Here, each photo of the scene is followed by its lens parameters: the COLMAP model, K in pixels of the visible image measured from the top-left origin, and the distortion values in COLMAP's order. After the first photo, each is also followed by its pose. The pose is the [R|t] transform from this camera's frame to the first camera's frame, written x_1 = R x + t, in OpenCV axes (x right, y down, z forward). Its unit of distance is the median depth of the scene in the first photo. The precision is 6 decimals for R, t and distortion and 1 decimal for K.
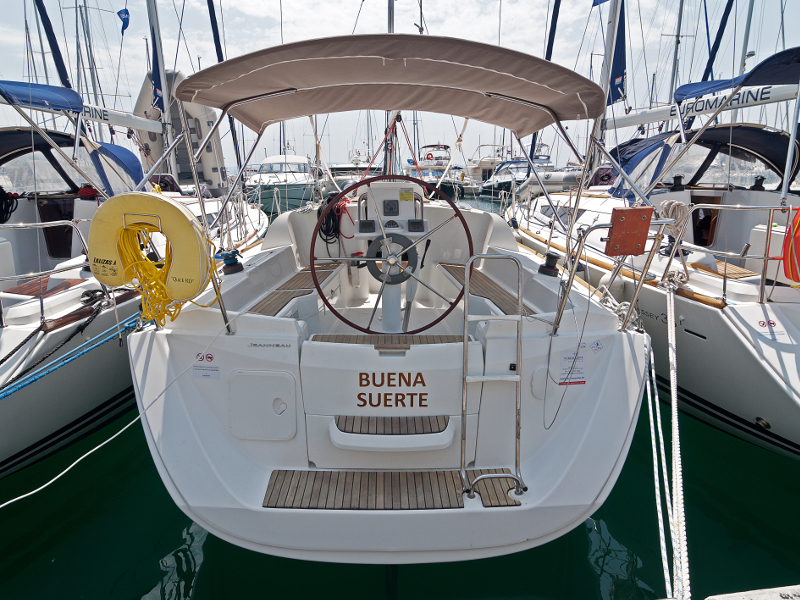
lens RADIAL K [[479.7, 0, 400.0], [0, 479.7, 300.0], [0, 0, 1]] dist [-0.007129, -0.000693]
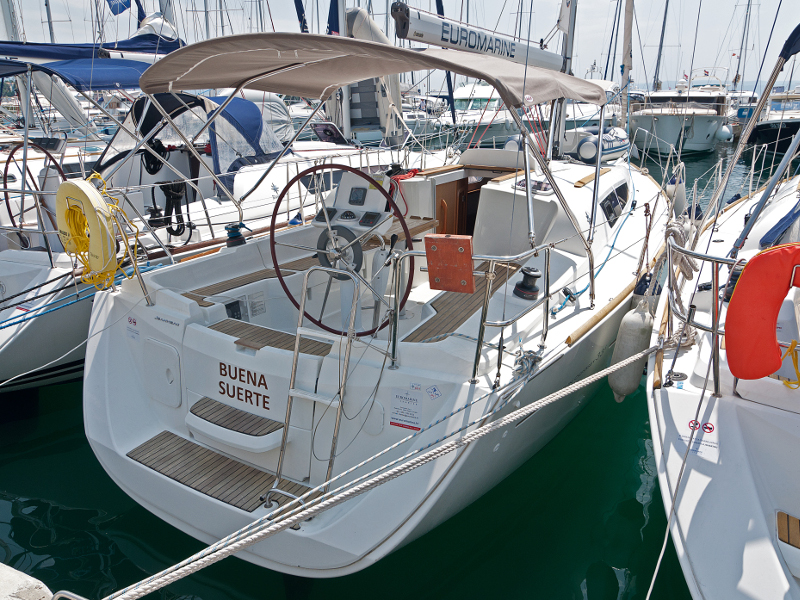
lens RADIAL K [[599.6, 0, 399.0], [0, 599.6, 303.6], [0, 0, 1]] dist [-0.000832, -0.001322]
pose [[0.857362, 0.168414, -0.486382, 0.851589], [-0.132420, 0.985319, 0.107754, -0.165297], [0.497389, -0.027978, 0.867077, 0.053955]]
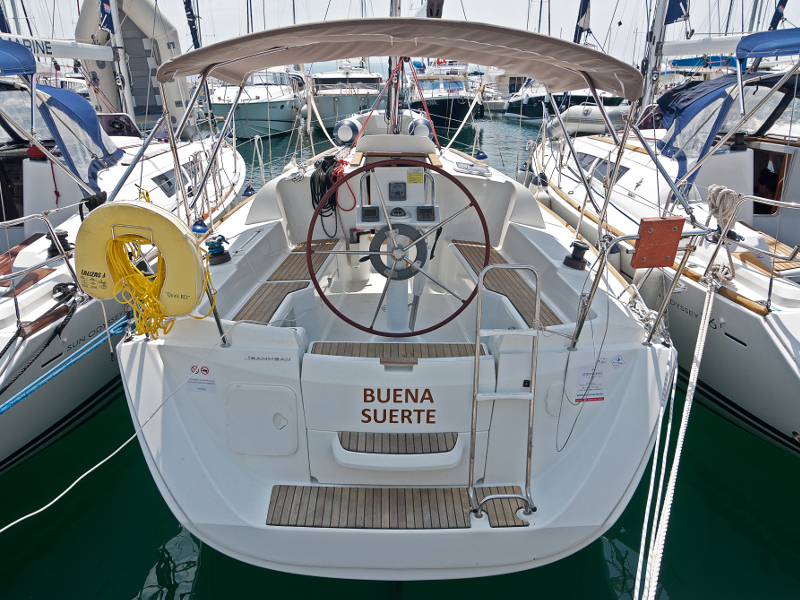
lens RADIAL K [[596.7, 0, 398.0], [0, 596.7, 317.6], [0, 0, 1]] dist [0.006735, 0.002112]
pose [[0.999916, 0.009345, -0.008941, -0.007687], [-0.008184, 0.992487, 0.122075, -0.128197], [0.010015, -0.121992, 0.992481, -0.148915]]
